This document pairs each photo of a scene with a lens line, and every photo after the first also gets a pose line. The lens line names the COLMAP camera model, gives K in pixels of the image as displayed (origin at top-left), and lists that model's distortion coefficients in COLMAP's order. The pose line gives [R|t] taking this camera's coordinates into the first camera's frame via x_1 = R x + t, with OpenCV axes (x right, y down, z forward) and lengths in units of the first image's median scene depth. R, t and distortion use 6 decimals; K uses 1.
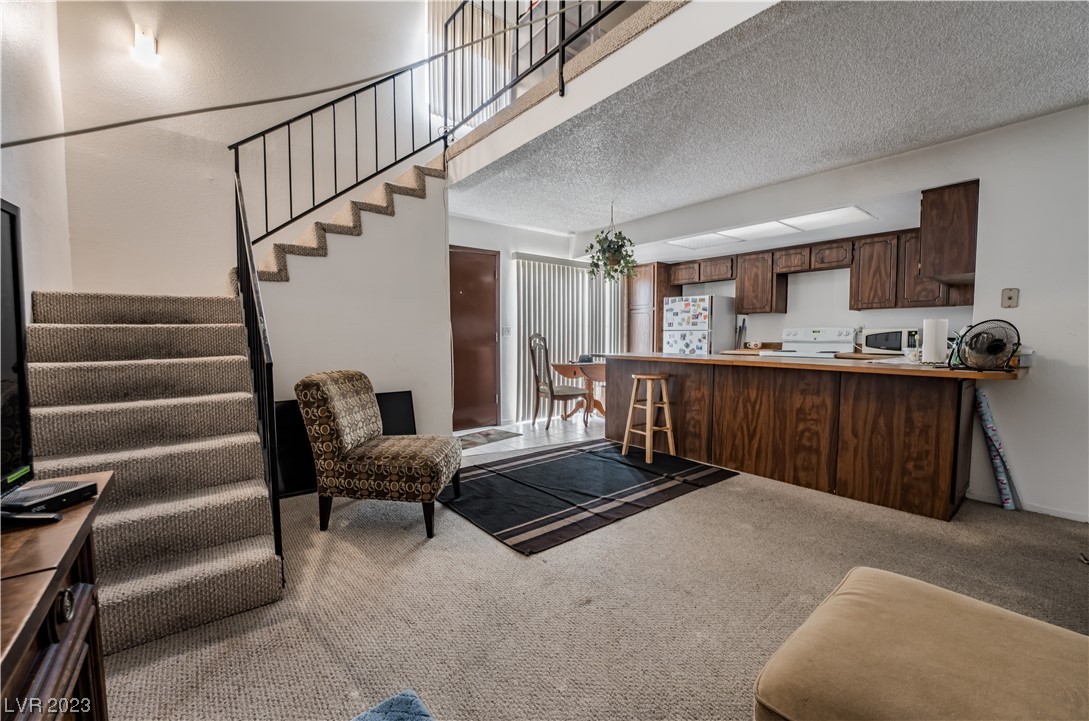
lens RADIAL K [[441.7, 0, 546.3], [0, 441.7, 360.2], [0, 0, 1]] dist [-0.028136, 0.003286]
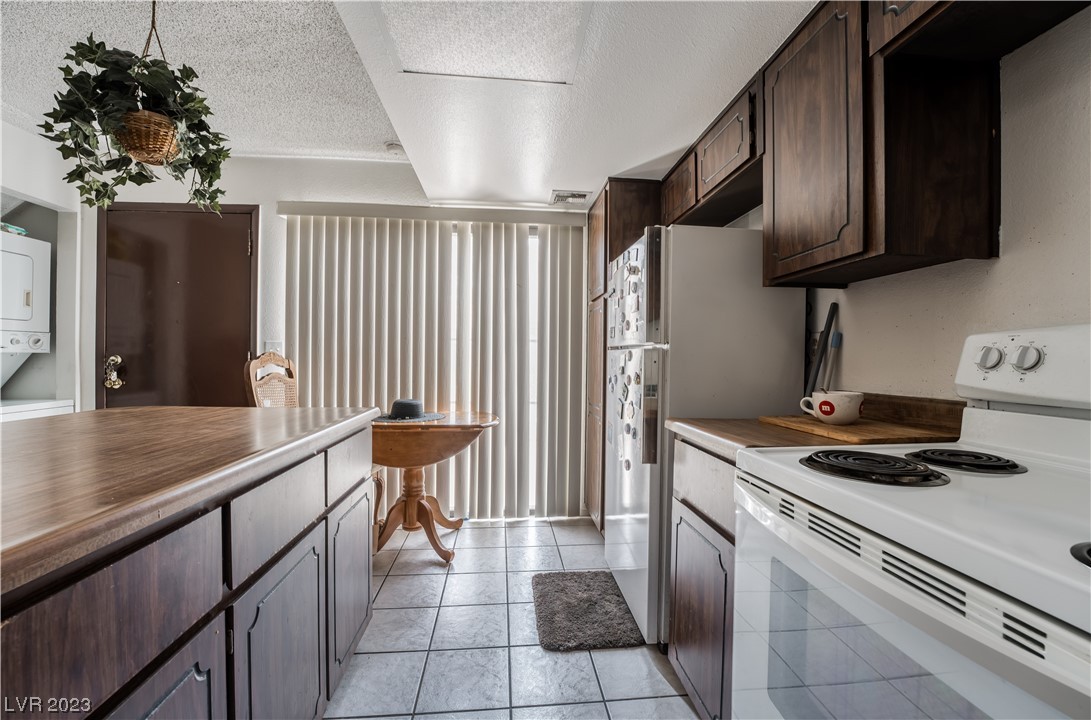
lens RADIAL K [[442.5, 0, 549.2], [0, 442.5, 354.4], [0, 0, 1]] dist [-0.028136, 0.003286]
pose [[0.838436, 0.005287, -0.544974, 0.772971], [-0.038925, 0.997980, -0.050203, -0.072412], [0.543608, 0.063305, 0.836949, 1.166655]]
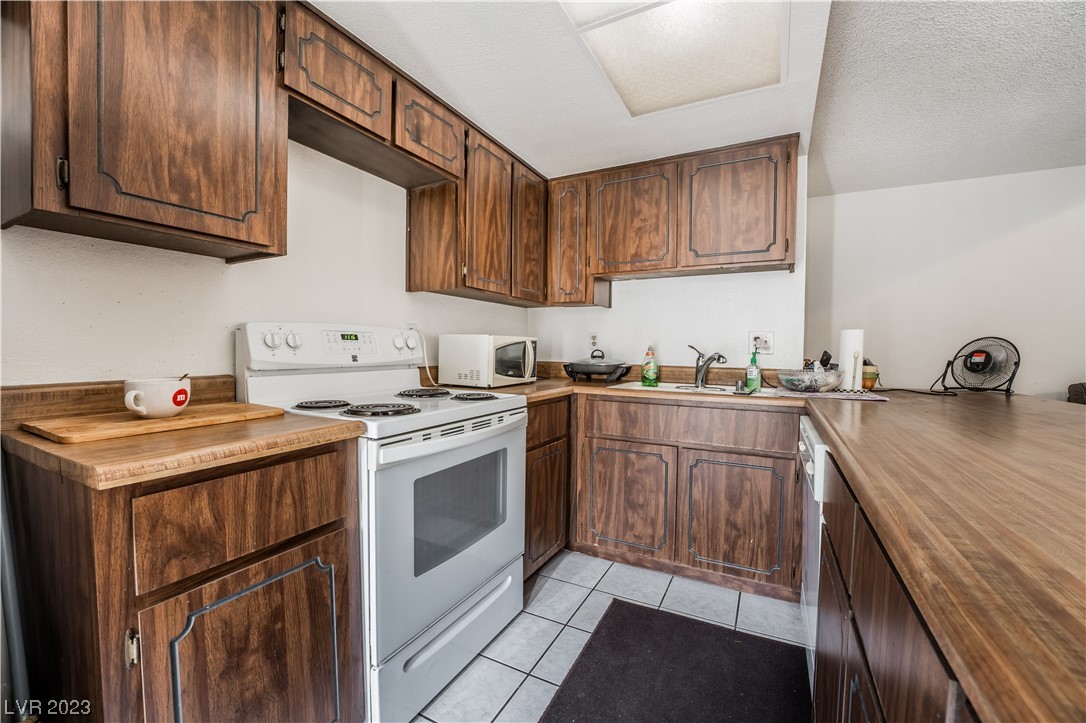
lens RADIAL K [[436.8, 0, 543.3], [0, 436.8, 365.6], [0, 0, 1]] dist [-0.025401, 0.000324]
pose [[-0.393371, -0.037317, 0.918622, 0.374863], [0.043065, 0.997331, 0.058955, -0.084548], [-0.918371, 0.062752, -0.390714, 1.486574]]
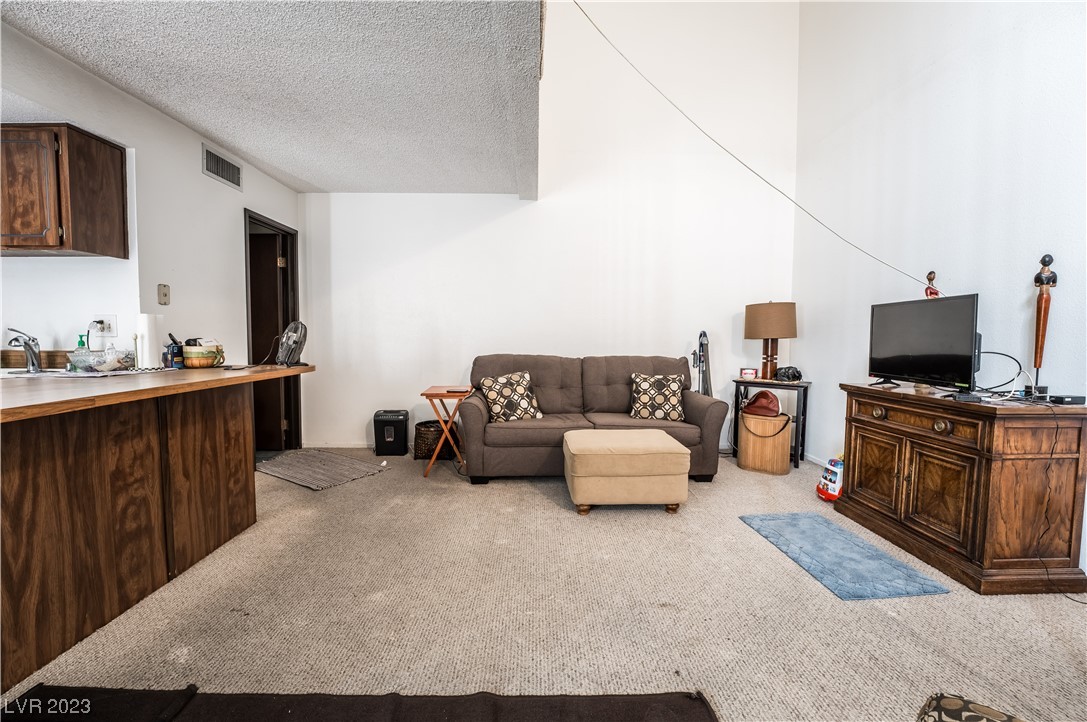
lens RADIAL K [[440.9, 0, 545.1], [0, 440.9, 363.8], [0, 0, 1]] dist [-0.028136, 0.003286]
pose [[-0.794228, -0.043194, 0.606083, -0.142660], [0.029231, 0.993599, 0.109116, -0.058213], [-0.606917, 0.104379, -0.787881, 1.006837]]
